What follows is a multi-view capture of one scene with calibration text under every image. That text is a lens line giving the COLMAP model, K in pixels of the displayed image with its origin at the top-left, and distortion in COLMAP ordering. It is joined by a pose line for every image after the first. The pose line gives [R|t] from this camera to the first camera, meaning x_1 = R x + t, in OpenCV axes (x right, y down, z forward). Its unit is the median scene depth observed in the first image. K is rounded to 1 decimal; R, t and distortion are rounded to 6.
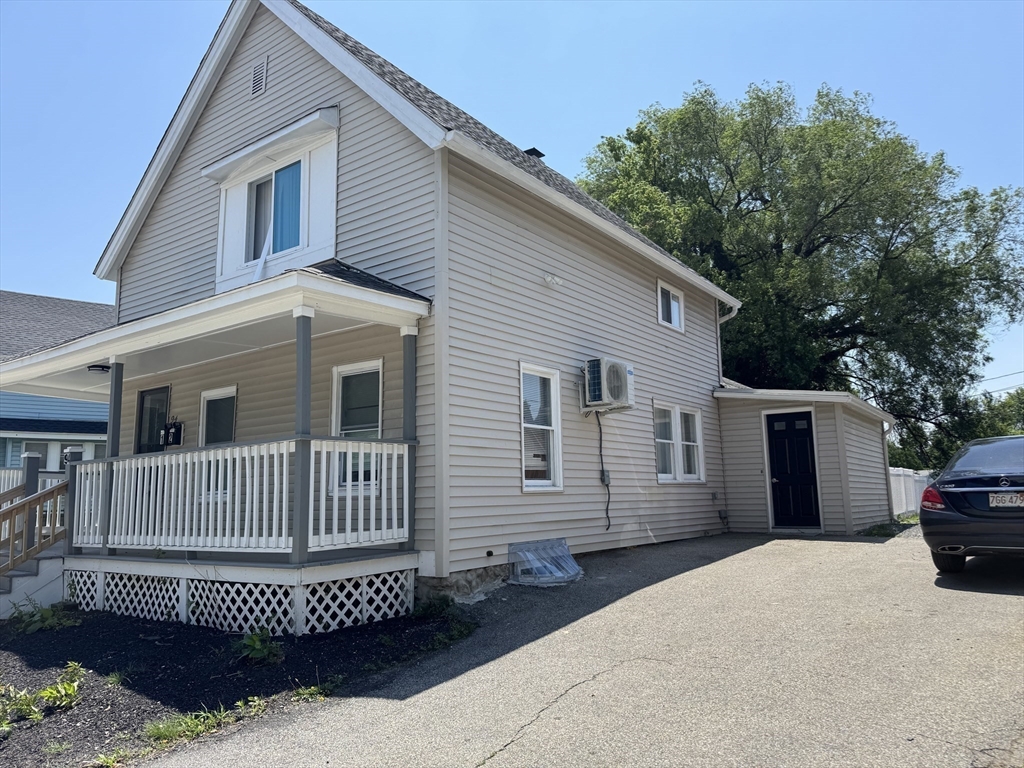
lens RADIAL K [[709.0, 0, 512.0], [0, 709.0, 384.0], [0, 0, 1]] dist [0.067939, -0.001346]
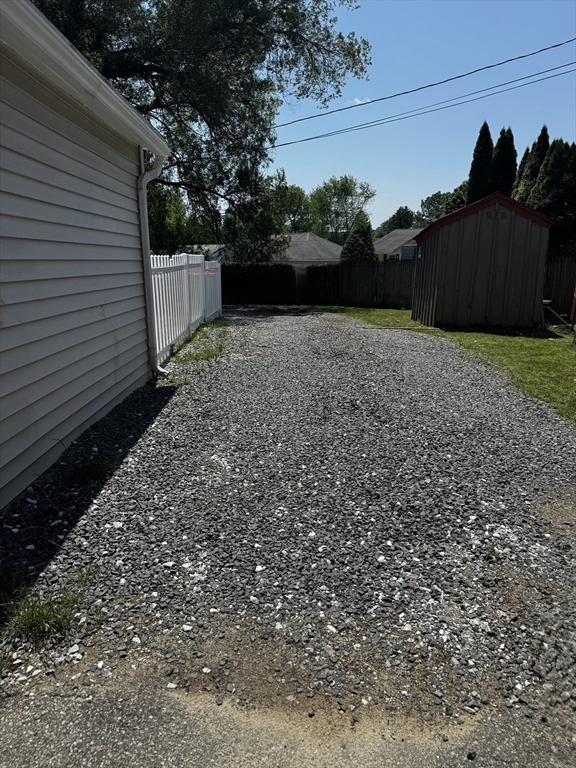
lens RADIAL K [[540.5, 0, 275.3], [0, 540.5, 385.3], [0, 0, 1]] dist [0.073114, -0.000102]
pose [[0.814141, -0.113231, 0.569520, 0.441596], [-0.105706, 0.935514, 0.337106, 0.077804], [-0.570965, -0.334653, 0.749671, 0.778642]]
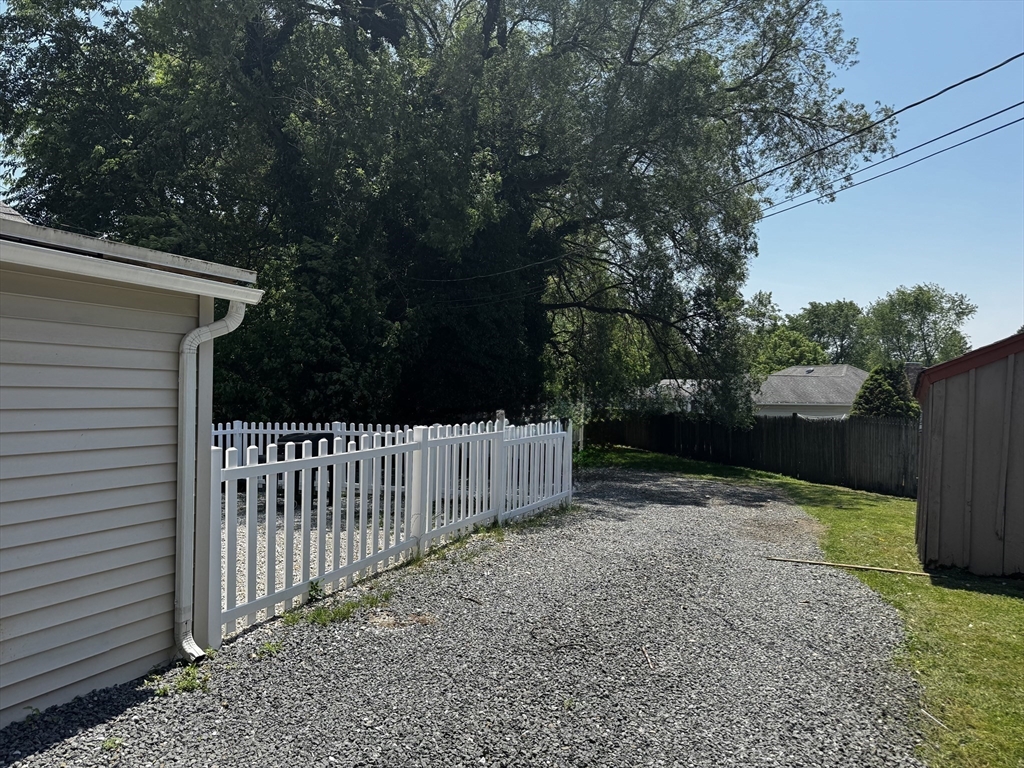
lens RADIAL K [[720.7, 0, 536.4], [0, 720.7, 385.1], [0, 0, 1]] dist [0.073114, -0.000102]
pose [[0.969288, 0.042594, 0.242212, 0.661054], [-0.078483, 0.986963, 0.140512, 0.050001], [-0.233069, -0.155206, 0.959995, 0.822473]]
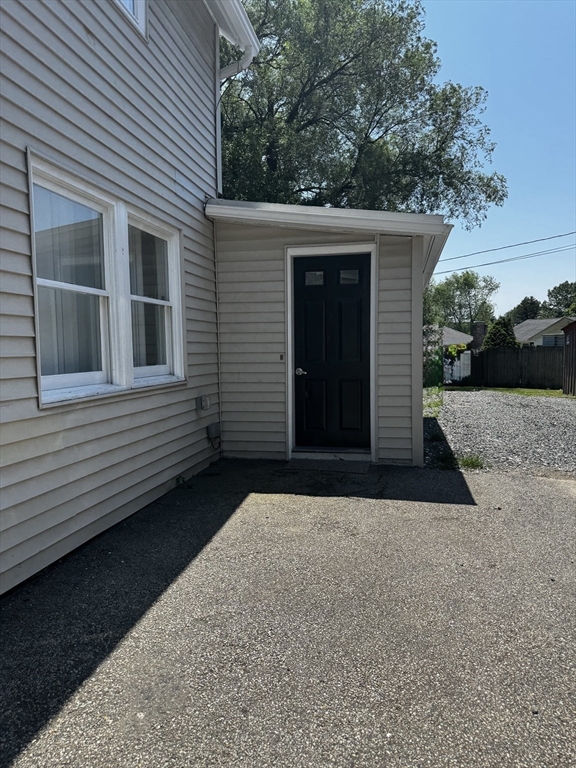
lens RADIAL K [[531.7, 0, 288.0], [0, 531.7, 384.0], [0, 0, 1]] dist [0.067939, -0.001346]
pose [[0.910865, -0.018733, 0.412279, 0.175713], [-0.069104, 0.977943, 0.197111, 0.058638], [-0.406878, -0.208032, 0.889479, 0.608815]]
